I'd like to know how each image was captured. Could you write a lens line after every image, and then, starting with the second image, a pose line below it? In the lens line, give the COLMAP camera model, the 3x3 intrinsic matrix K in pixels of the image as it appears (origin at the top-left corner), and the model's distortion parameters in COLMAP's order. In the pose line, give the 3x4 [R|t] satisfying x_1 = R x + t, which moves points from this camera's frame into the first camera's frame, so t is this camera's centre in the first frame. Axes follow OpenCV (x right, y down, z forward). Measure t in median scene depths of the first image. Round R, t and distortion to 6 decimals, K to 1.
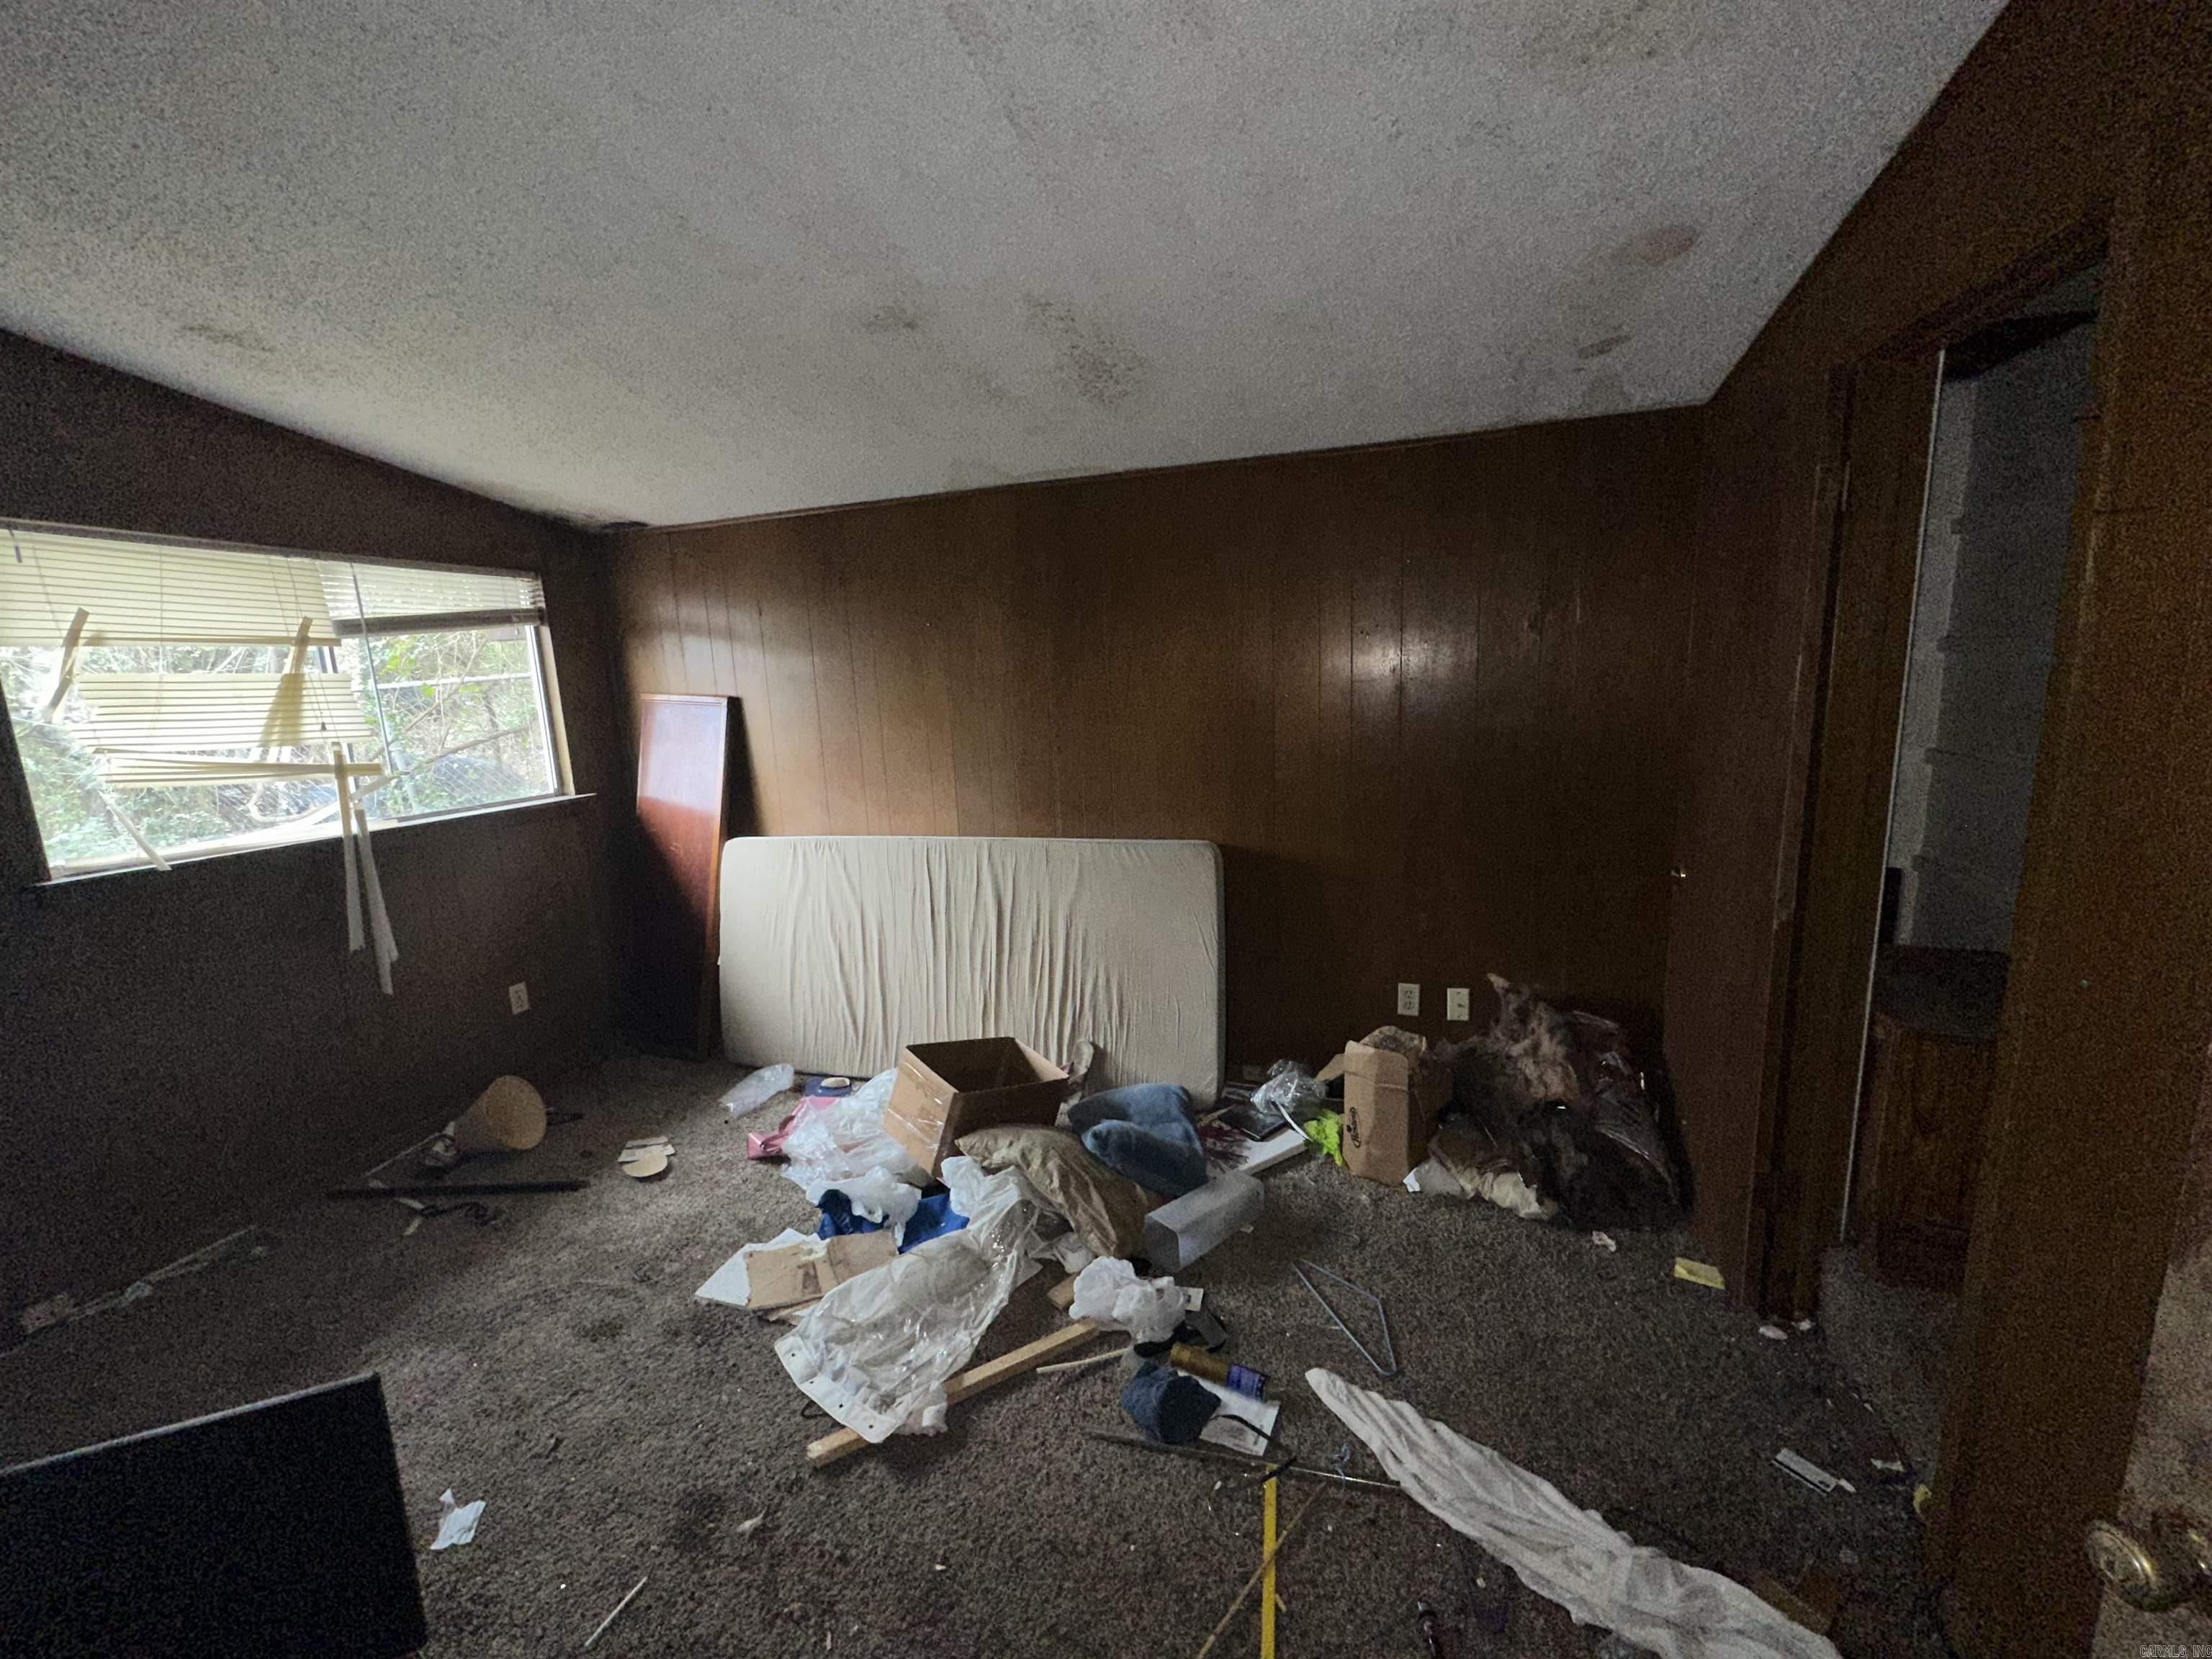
lens RADIAL K [[887.7, 0, 1105.9], [0, 887.7, 825.9], [0, 0, 1]] dist [-0.003031, -0.000076]
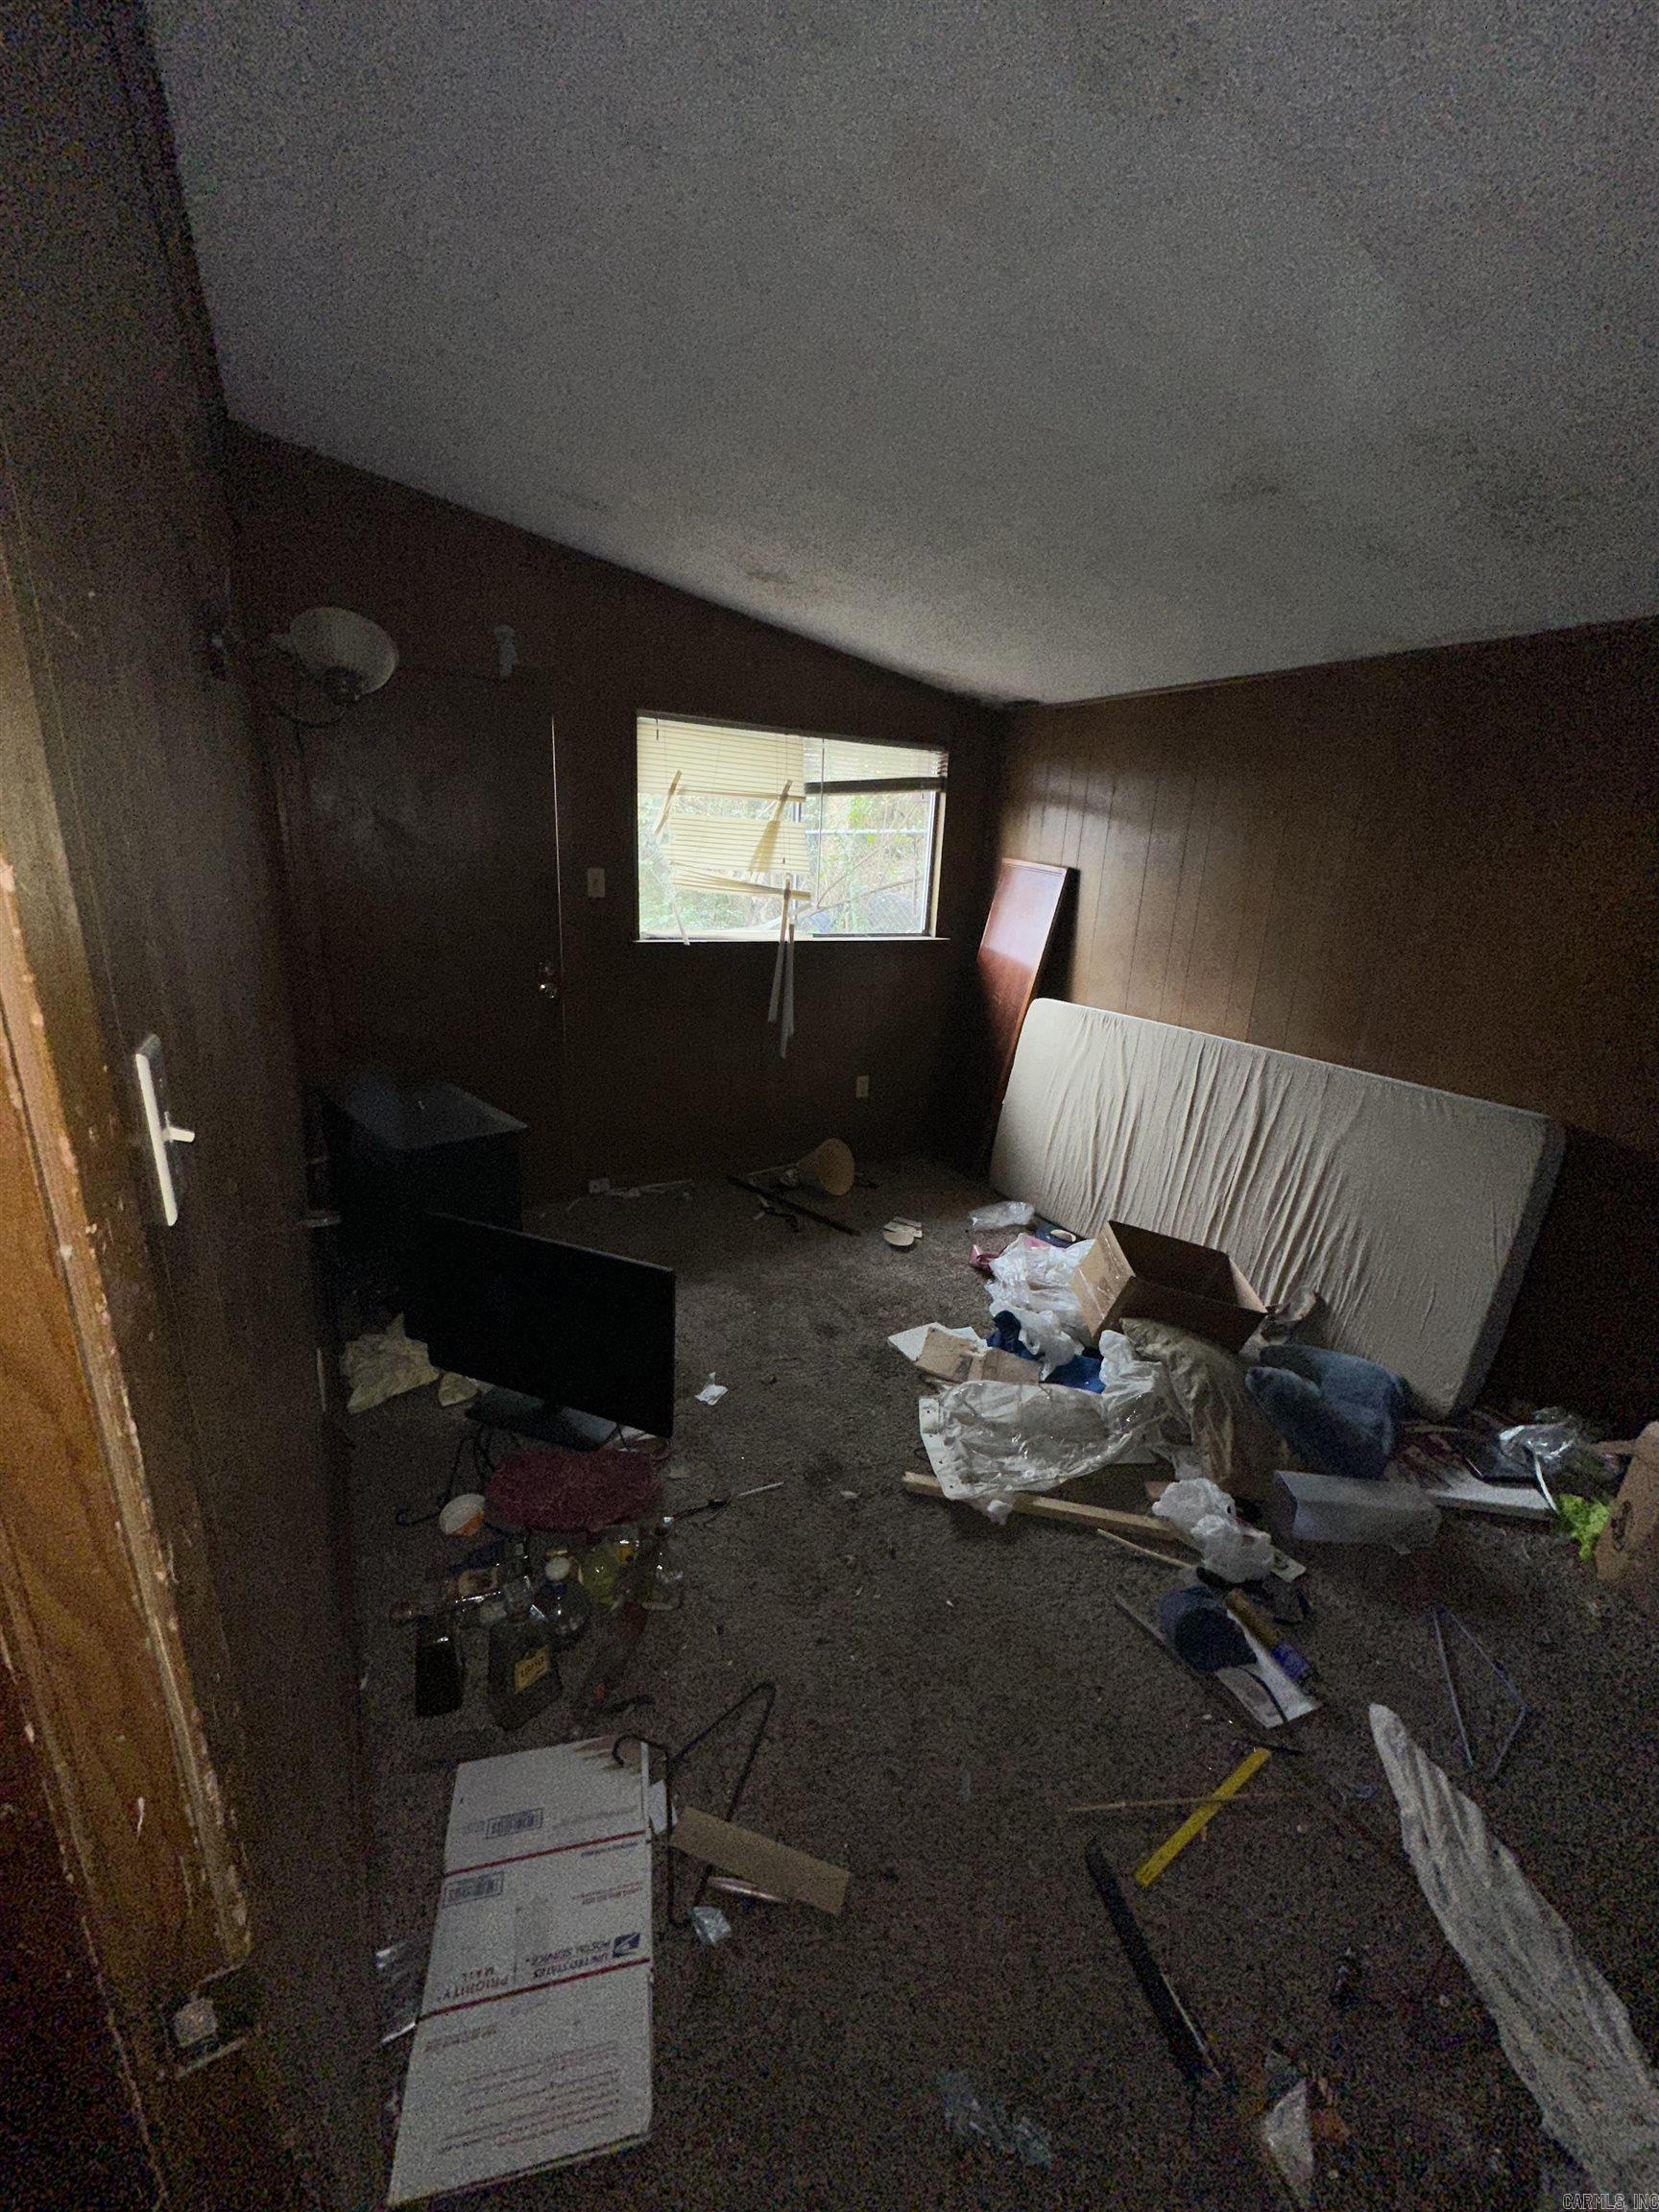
lens RADIAL K [[887.7, 0, 825.5], [0, 887.7, 1107.7], [0, 0, 1]] dist [-0.003031, -0.000076]
pose [[0.726249, 0.272732, -0.631014, 0.163248], [-0.194480, 0.961946, 0.191934, -0.019327], [0.659348, -0.016672, 0.751653, -0.019755]]
